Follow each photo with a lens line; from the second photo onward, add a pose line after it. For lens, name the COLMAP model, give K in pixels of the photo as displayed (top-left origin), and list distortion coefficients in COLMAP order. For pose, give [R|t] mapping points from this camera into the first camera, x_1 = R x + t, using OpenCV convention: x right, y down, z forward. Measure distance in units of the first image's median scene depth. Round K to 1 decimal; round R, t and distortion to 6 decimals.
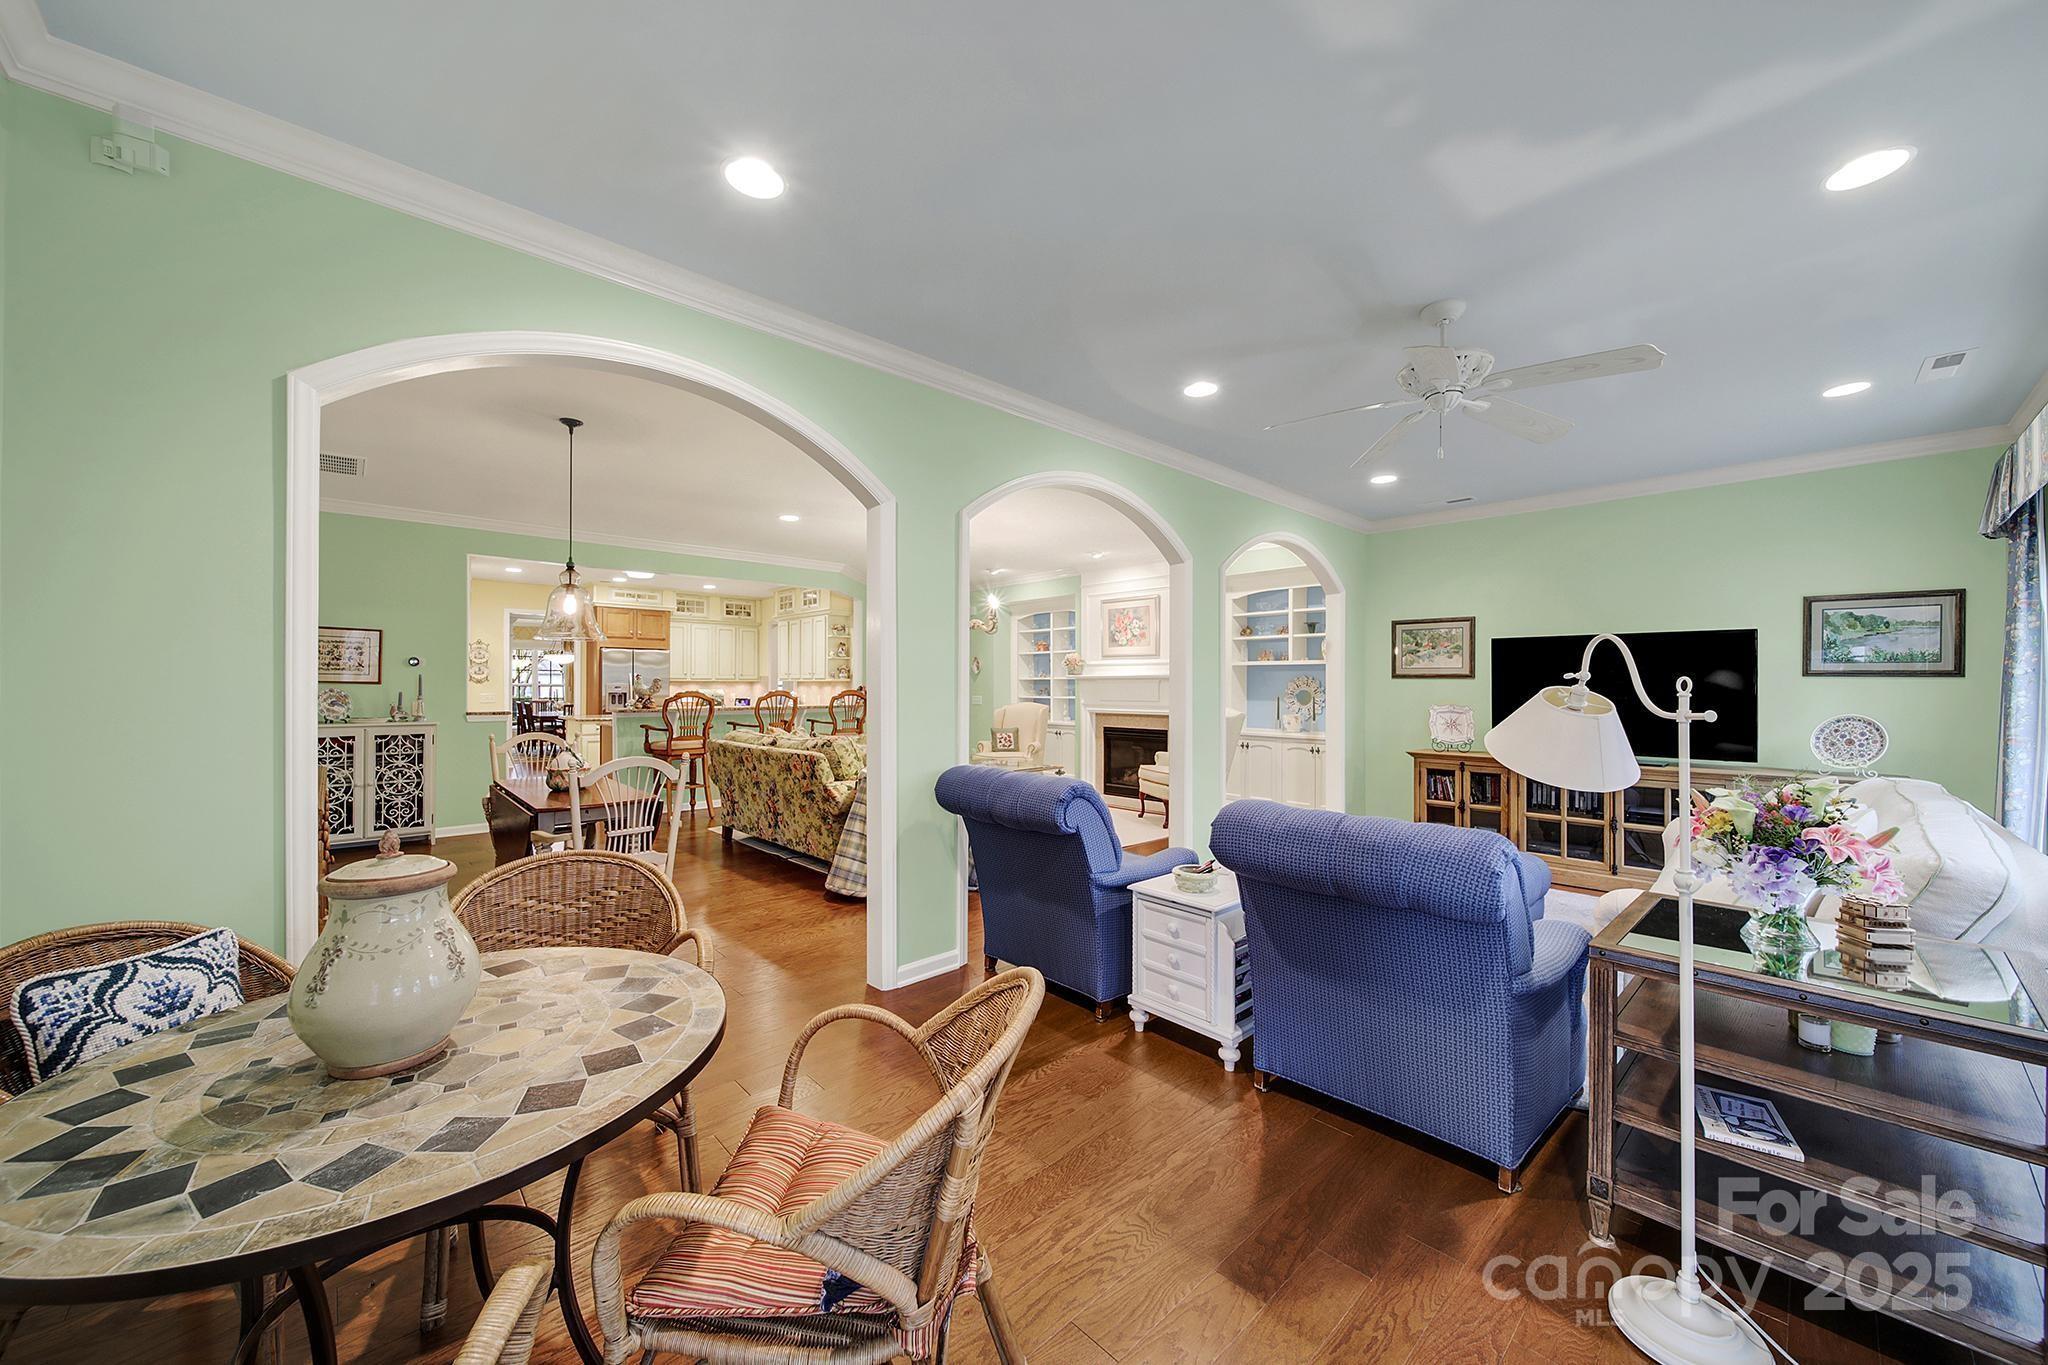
lens RADIAL K [[744.6, 0, 1020.9], [0, 744.6, 690.5], [0, 0, 1]] dist [0.000982, 0.000004]
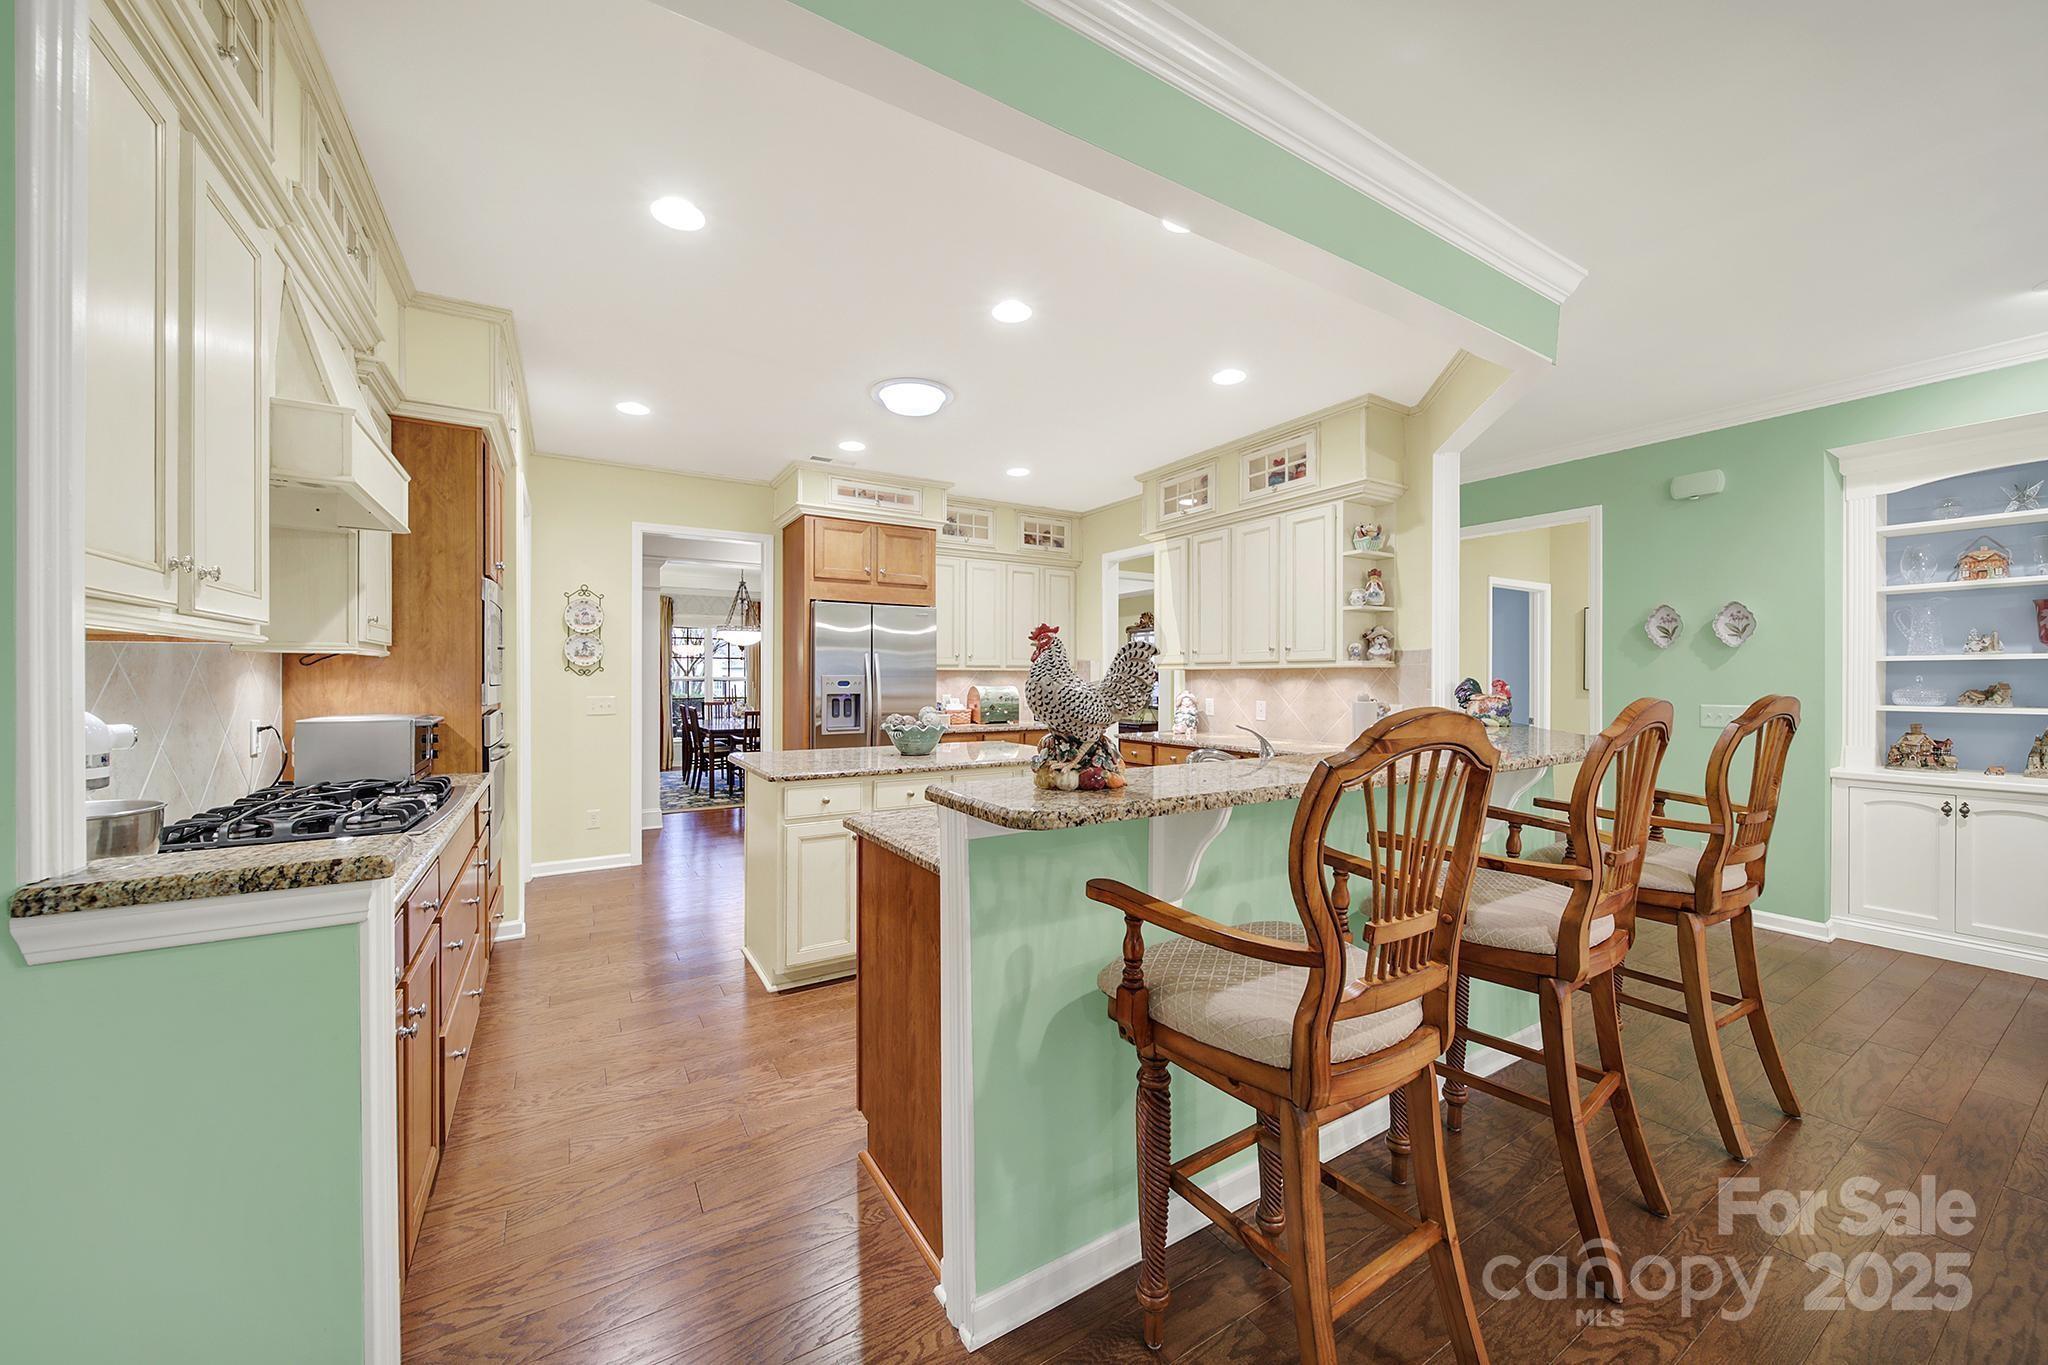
lens RADIAL K [[744.6, 0, 1029.8], [0, 744.6, 679.4], [0, 0, 1]] dist [0.000982, 0.000004]
pose [[0.981433, -0.001220, -0.191801, -0.291547], [0.000057, 0.999982, -0.006069, -0.002959], [0.191805, 0.005945, 0.981415, 0.485388]]
